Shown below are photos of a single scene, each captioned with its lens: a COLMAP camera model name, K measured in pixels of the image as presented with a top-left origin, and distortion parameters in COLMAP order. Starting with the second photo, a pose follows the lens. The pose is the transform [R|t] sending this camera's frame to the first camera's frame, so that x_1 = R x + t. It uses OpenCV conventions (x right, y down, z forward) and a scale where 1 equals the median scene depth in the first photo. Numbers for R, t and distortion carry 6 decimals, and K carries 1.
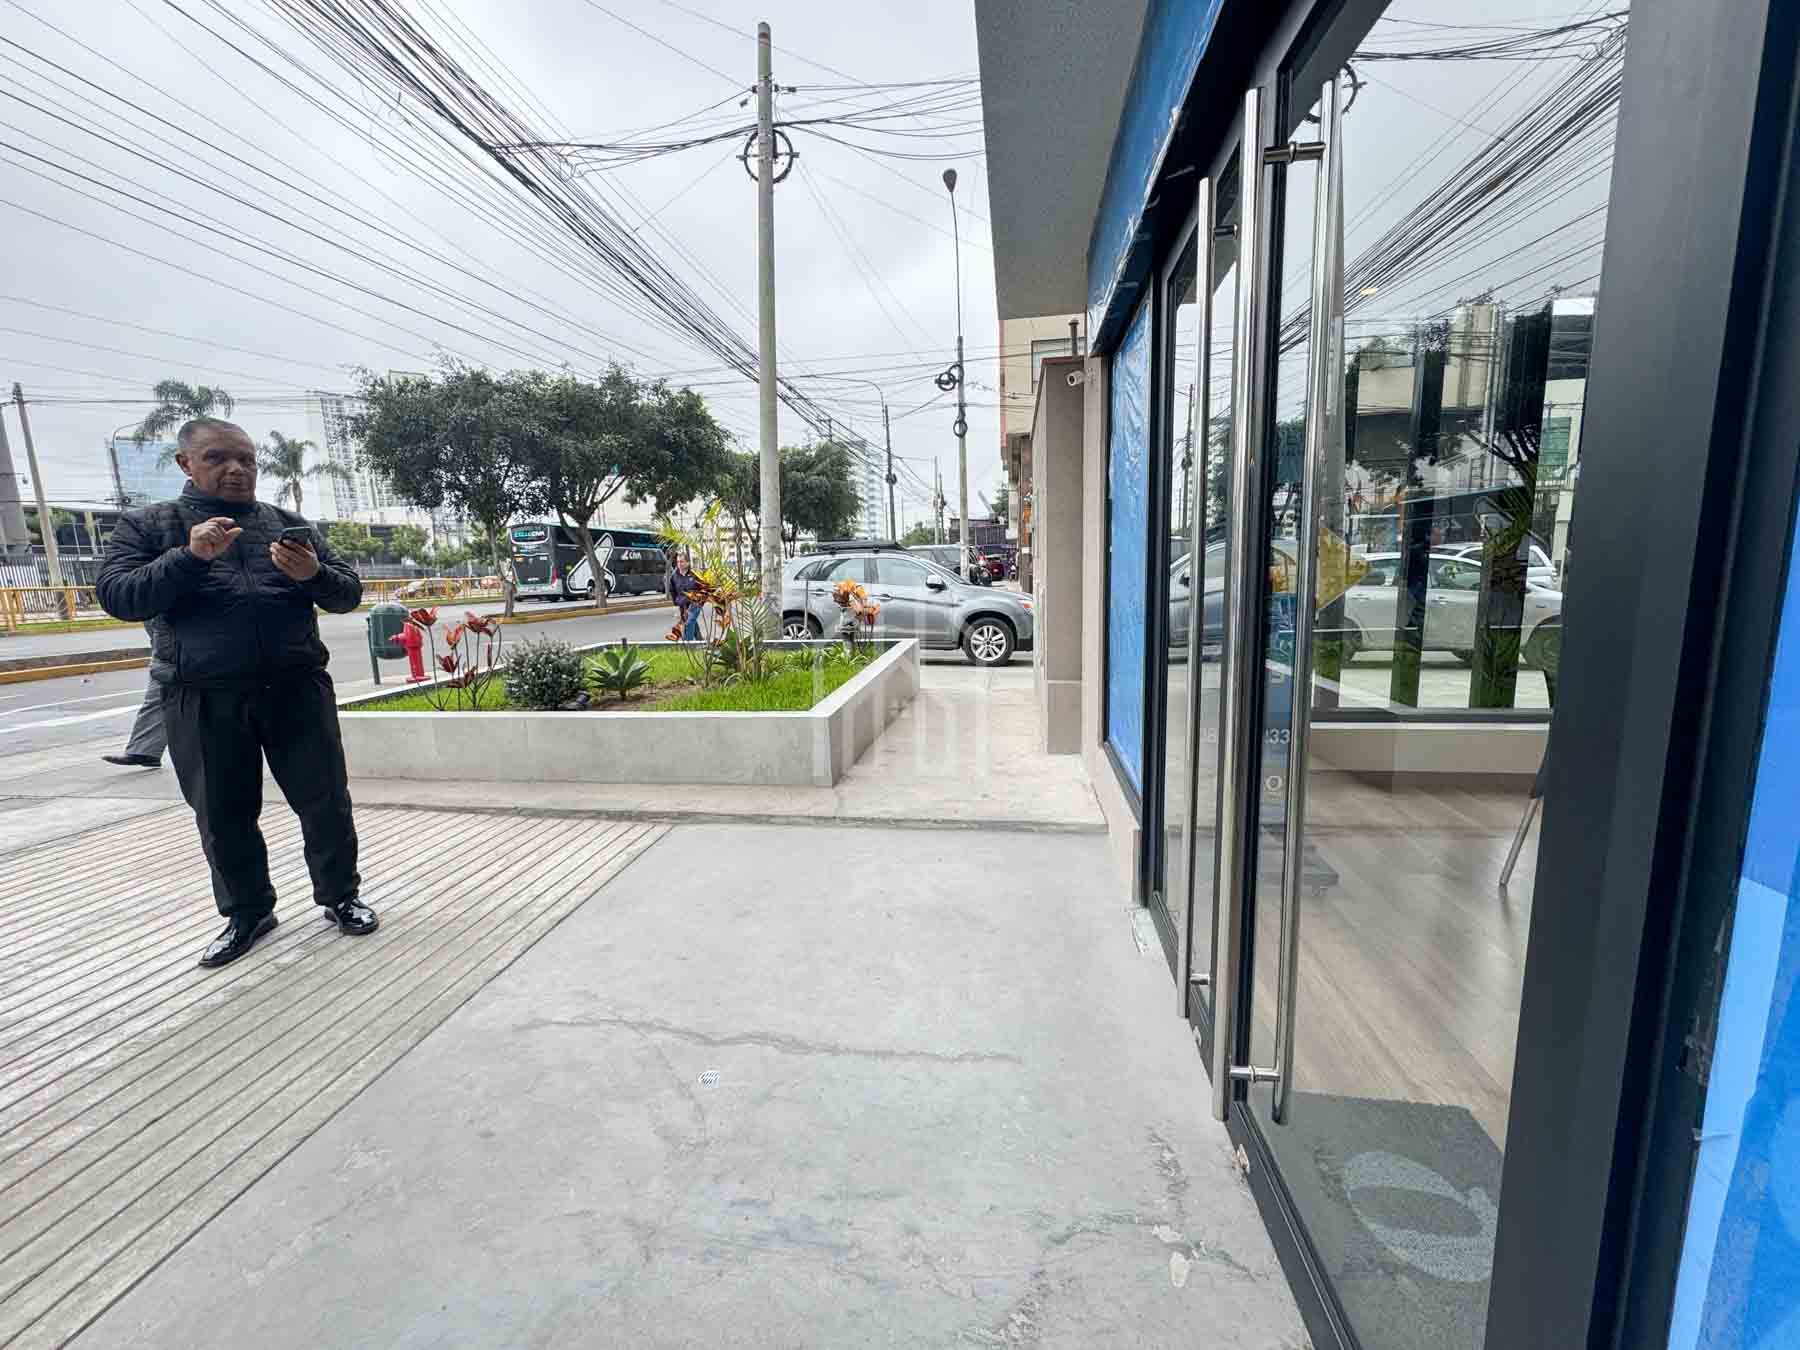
lens RADIAL K [[718.5, 0, 900.0], [0, 718.5, 675.0], [0, 0, 1]] dist [-0.000508, 0.000064]
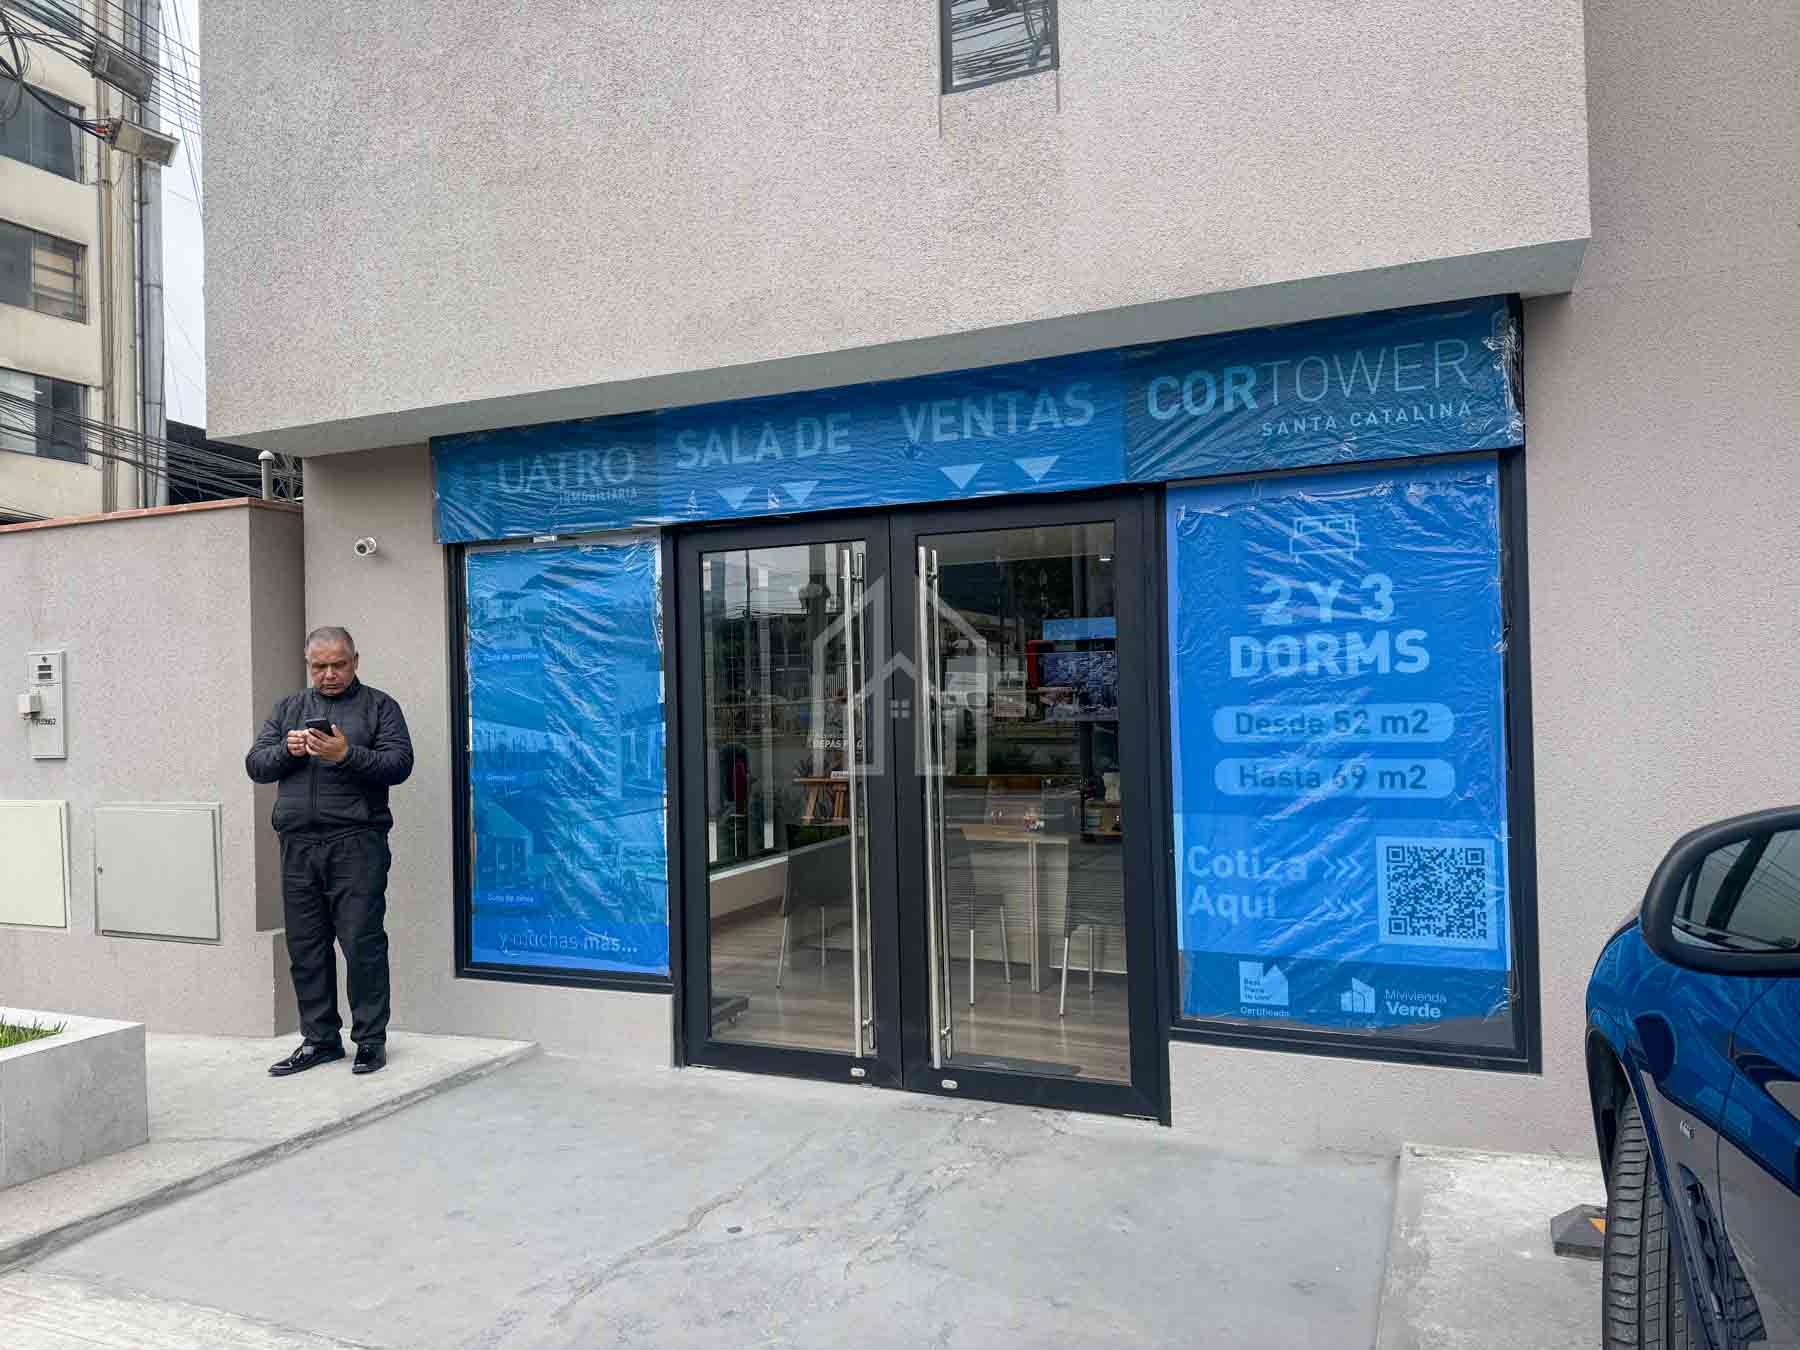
lens RADIAL K [[1256.9, 0, 900.0], [0, 1256.9, 675.0], [0, 0, 1]] dist [-0.001713, -0.001482]
pose [[0.255099, 0.041315, 0.966032, -1.135584], [0.164318, 0.982702, -0.085419, -0.043337], [-0.952851, 0.180527, 0.243897, 0.064249]]
